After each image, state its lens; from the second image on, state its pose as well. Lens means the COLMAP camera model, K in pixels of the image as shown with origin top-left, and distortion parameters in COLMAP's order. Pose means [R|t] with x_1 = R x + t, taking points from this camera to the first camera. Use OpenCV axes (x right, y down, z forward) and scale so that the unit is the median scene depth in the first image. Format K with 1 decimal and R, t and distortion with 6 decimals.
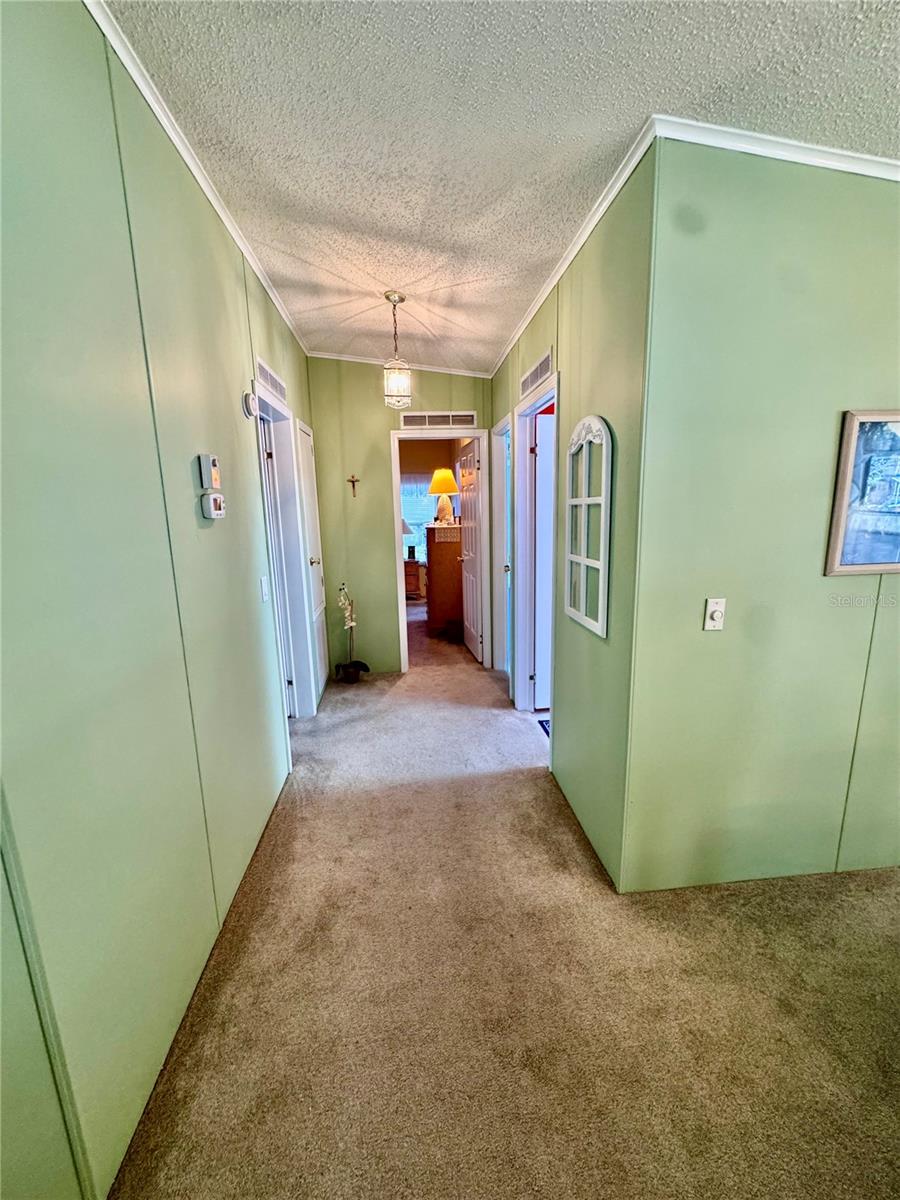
lens RADIAL K [[481.9, 0, 450.7], [0, 481.9, 600.2], [0, 0, 1]] dist [-0.000097, -0.000516]
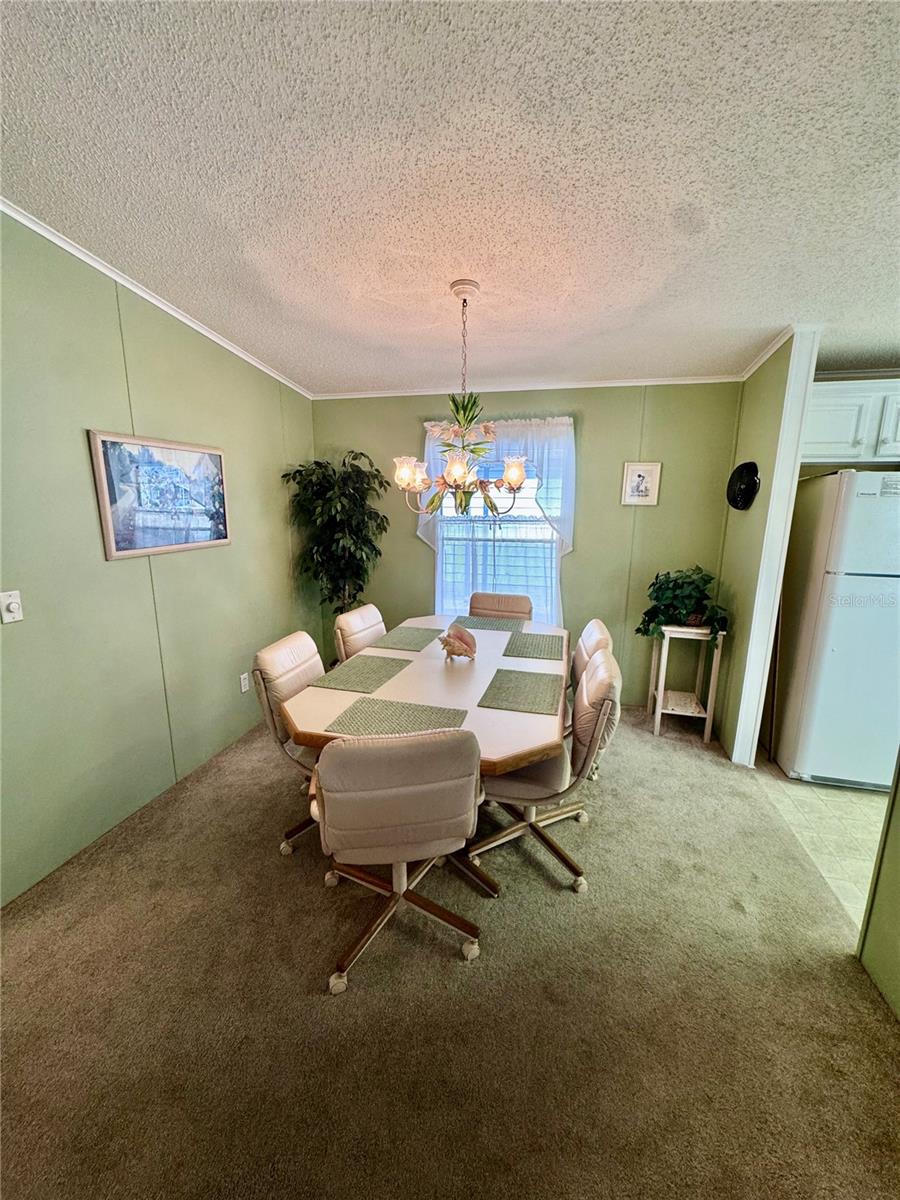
lens RADIAL K [[481.9, 0, 452.4], [0, 481.9, 597.9], [0, 0, 1]] dist [-0.000097, -0.000516]
pose [[0.334073, -0.166264, 0.927767, -0.101953], [0.175613, 0.978063, 0.112042, 0.062680], [-0.926043, 0.125498, 0.355943, -0.269010]]
